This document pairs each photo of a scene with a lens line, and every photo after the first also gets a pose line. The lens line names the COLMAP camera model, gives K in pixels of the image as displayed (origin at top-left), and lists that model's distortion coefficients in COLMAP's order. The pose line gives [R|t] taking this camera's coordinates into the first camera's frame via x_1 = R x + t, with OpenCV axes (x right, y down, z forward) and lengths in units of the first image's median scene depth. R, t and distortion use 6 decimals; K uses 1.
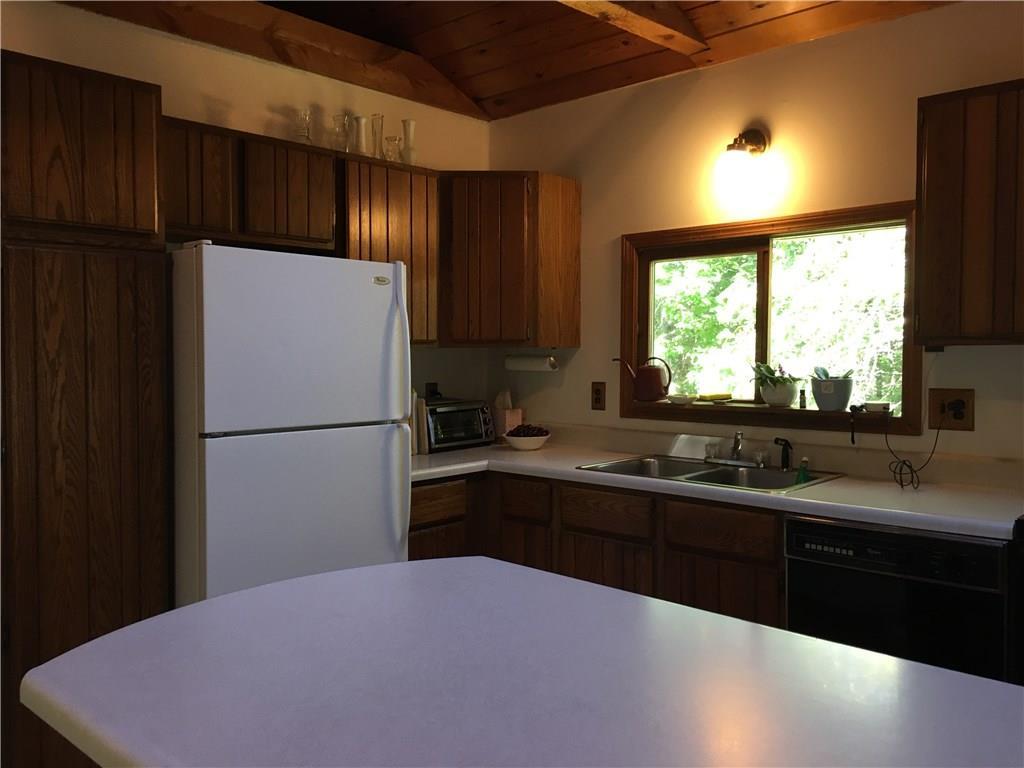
lens RADIAL K [[858.8, 0, 512.0], [0, 858.8, 384.0], [0, 0, 1]] dist [0.061669, -0.001389]
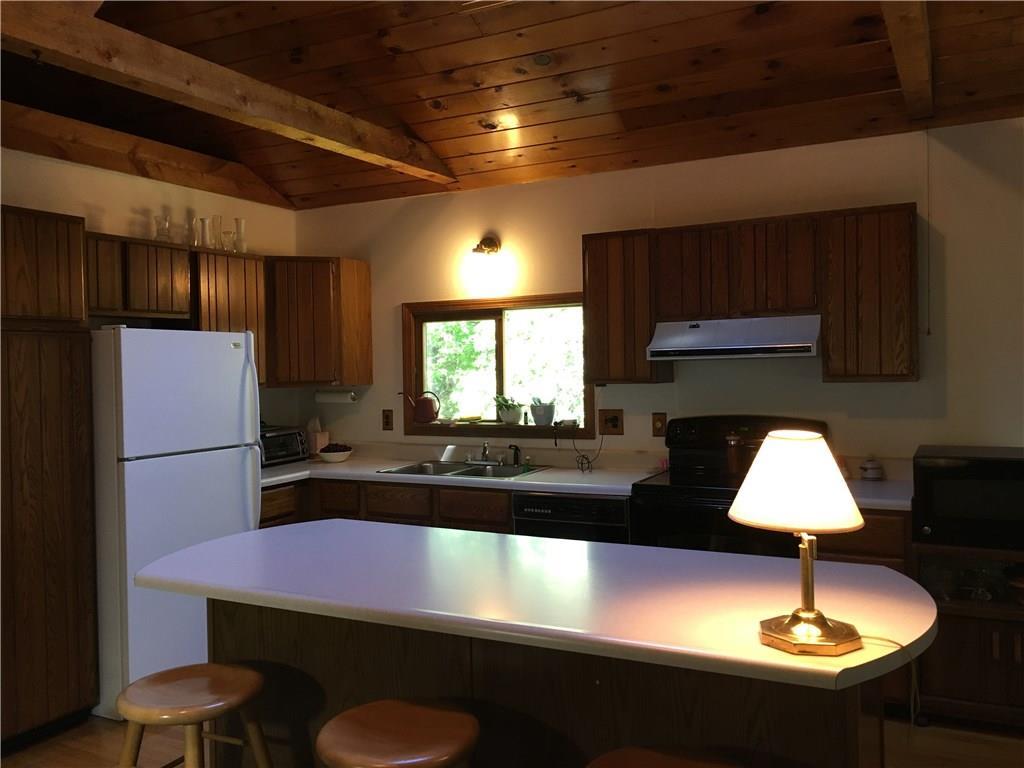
lens RADIAL K [[871.1, 0, 512.0], [0, 871.1, 384.0], [0, 0, 1]] dist [0.009981, 0.000606]
pose [[0.963205, -0.023917, 0.267700, -0.089164], [0.028588, 0.999499, -0.013567, -0.021608], [-0.267241, 0.020721, 0.963407, -0.439019]]
